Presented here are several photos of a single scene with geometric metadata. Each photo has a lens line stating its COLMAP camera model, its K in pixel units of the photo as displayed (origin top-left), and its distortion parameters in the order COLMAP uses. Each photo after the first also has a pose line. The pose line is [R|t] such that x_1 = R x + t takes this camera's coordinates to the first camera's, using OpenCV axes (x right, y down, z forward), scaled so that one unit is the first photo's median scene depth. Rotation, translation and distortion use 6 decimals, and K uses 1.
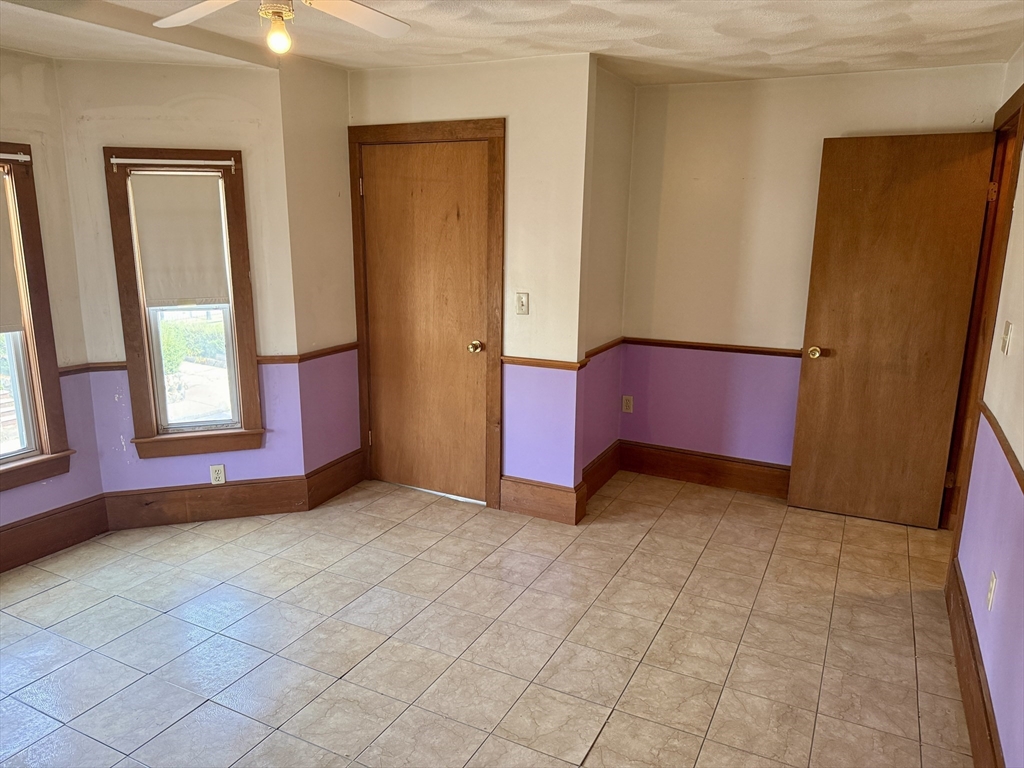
lens RADIAL K [[720.7, 0, 509.4], [0, 720.7, 382.6], [0, 0, 1]] dist [0.089541, -0.135667]
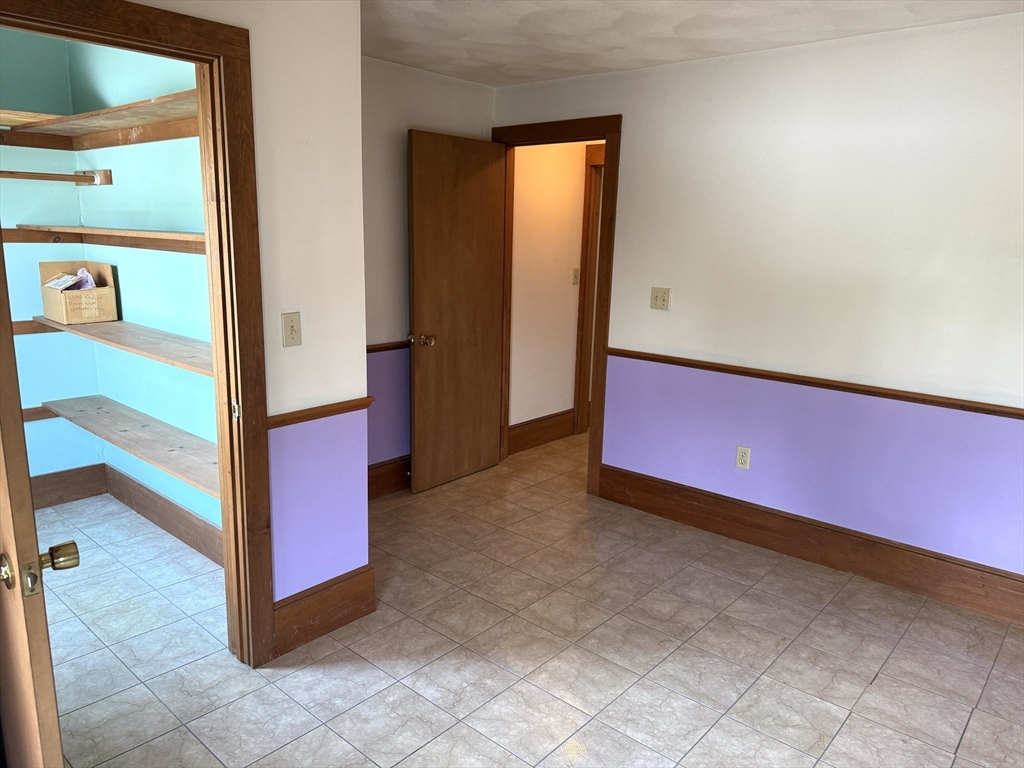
lens RADIAL K [[720.7, 0, 509.4], [0, 720.7, 382.6], [0, 0, 1]] dist [0.089541, -0.135667]
pose [[0.247999, -0.209494, 0.945838, -0.551666], [0.184748, 0.968647, 0.166105, -0.134918], [-0.950981, 0.133548, 0.278927, 0.630295]]
